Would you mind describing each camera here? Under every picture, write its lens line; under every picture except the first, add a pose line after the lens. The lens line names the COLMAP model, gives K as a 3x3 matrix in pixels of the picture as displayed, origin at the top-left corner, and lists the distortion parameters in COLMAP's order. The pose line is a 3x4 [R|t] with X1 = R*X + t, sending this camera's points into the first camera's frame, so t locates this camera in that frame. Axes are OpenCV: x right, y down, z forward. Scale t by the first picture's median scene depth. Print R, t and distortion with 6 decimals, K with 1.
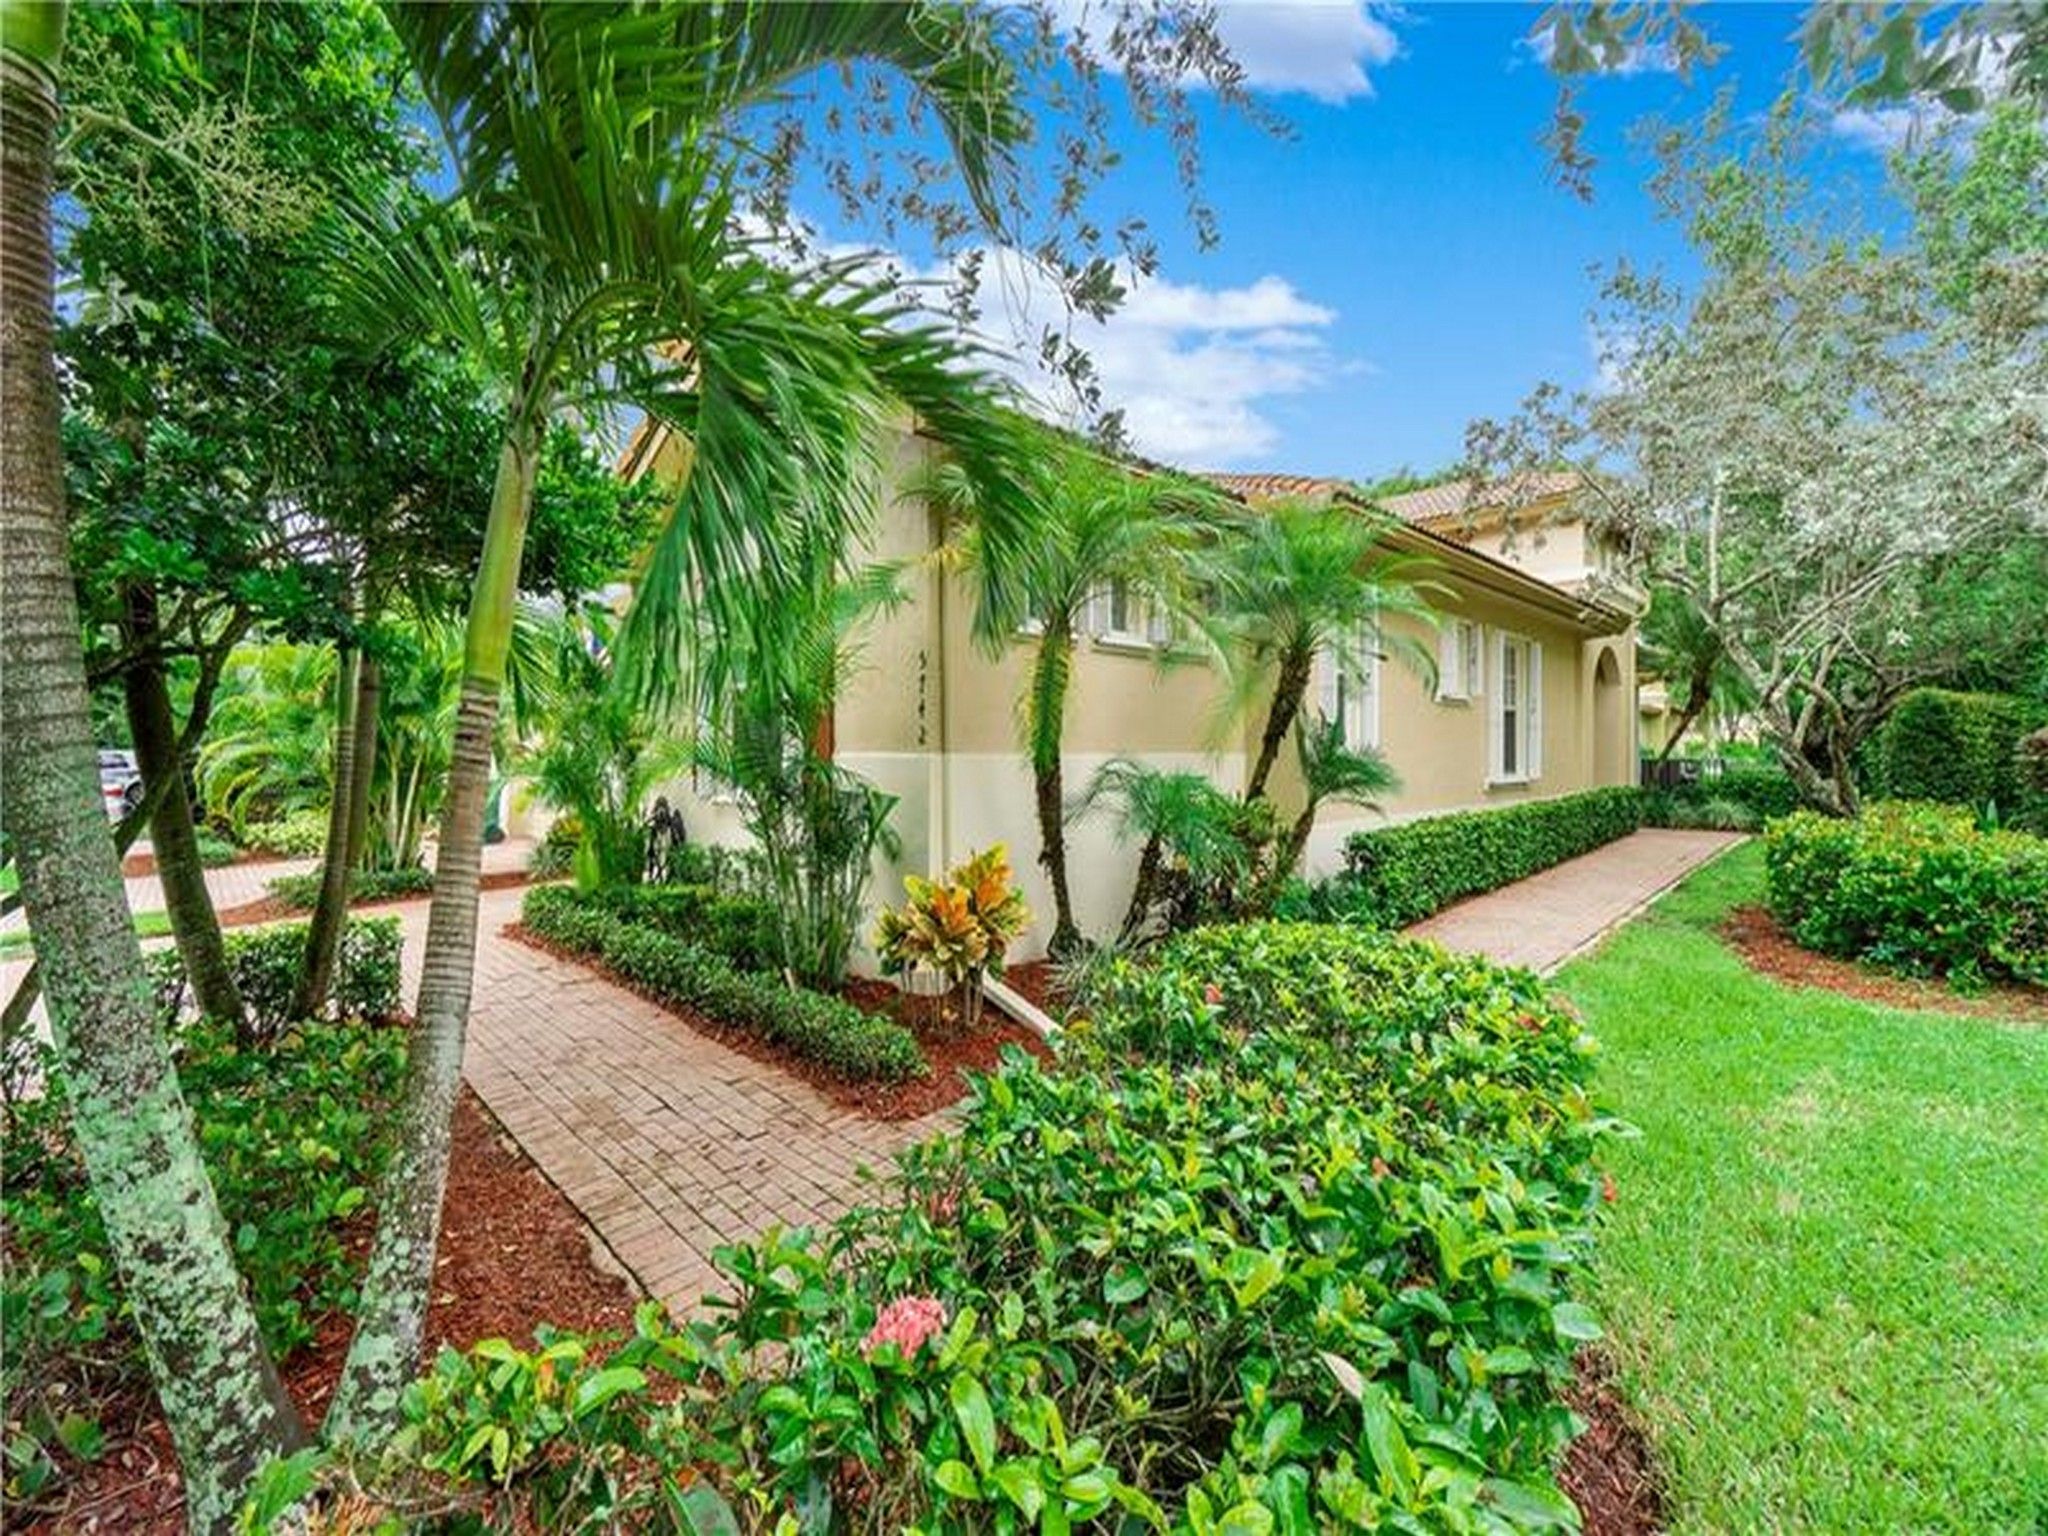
lens RADIAL K [[884.6, 0, 1028.9], [0, 884.6, 766.3], [0, 0, 1]] dist [-0.007507, -0.000072]
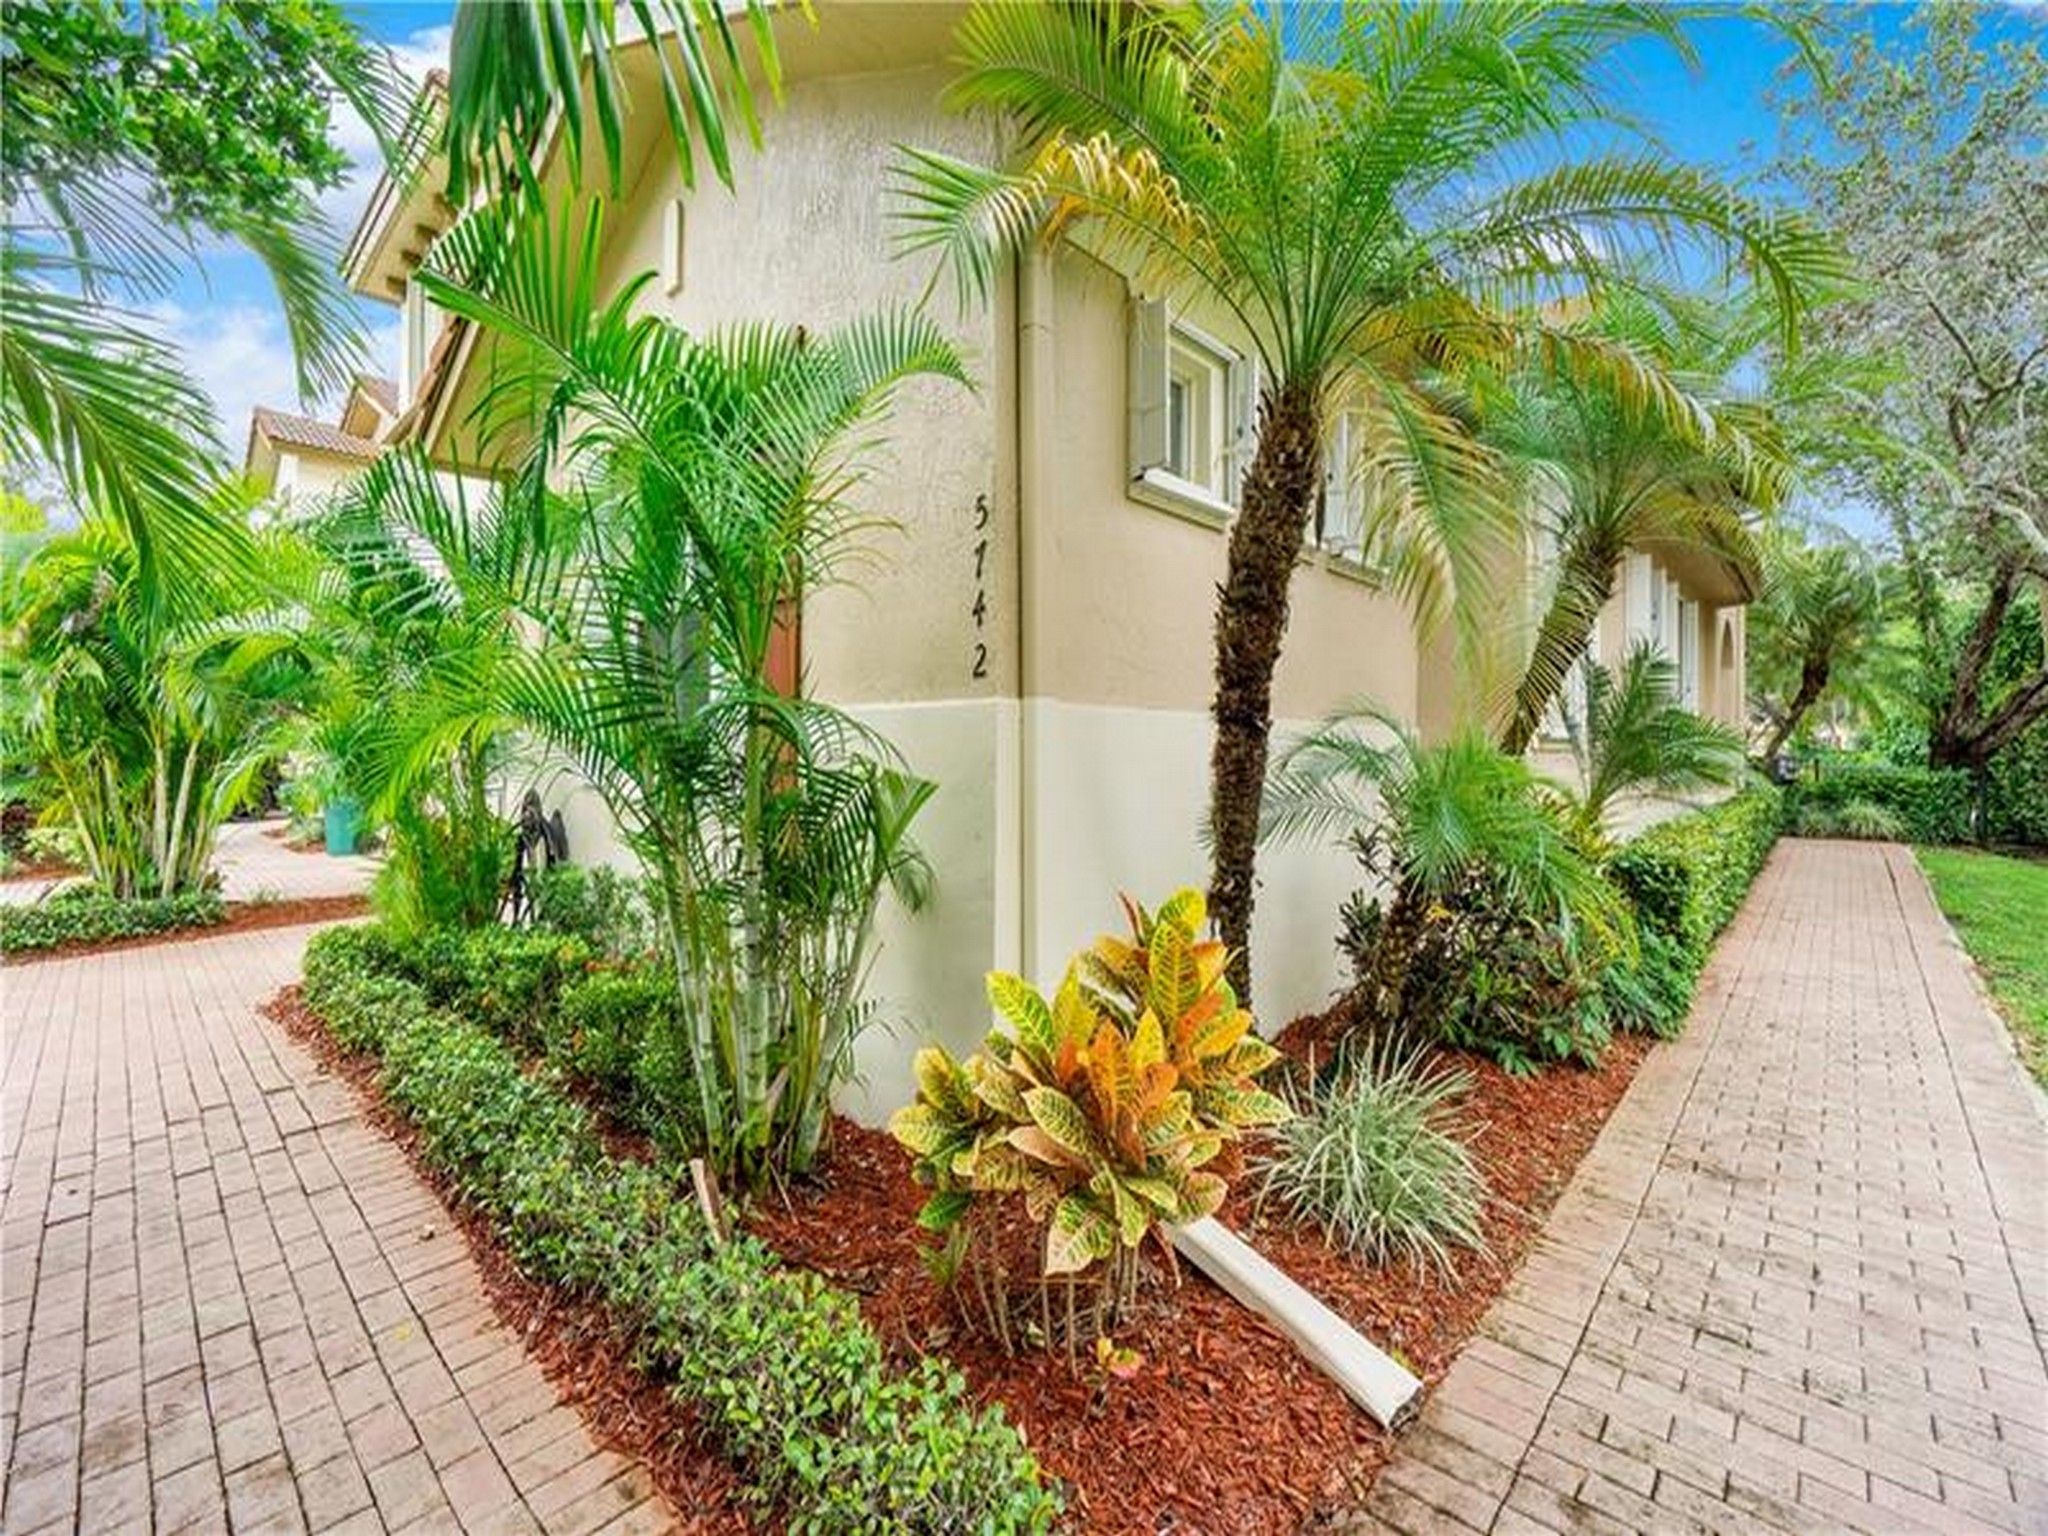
lens RADIAL K [[884.6, 0, 1018.0], [0, 884.6, 764.5], [0, 0, 1]] dist [-0.007507, -0.000072]
pose [[0.999480, 0.004732, 0.031907, -0.115010], [-0.004529, 0.999969, -0.006417, 0.026591], [-0.031937, 0.006269, 0.999470, 0.496217]]
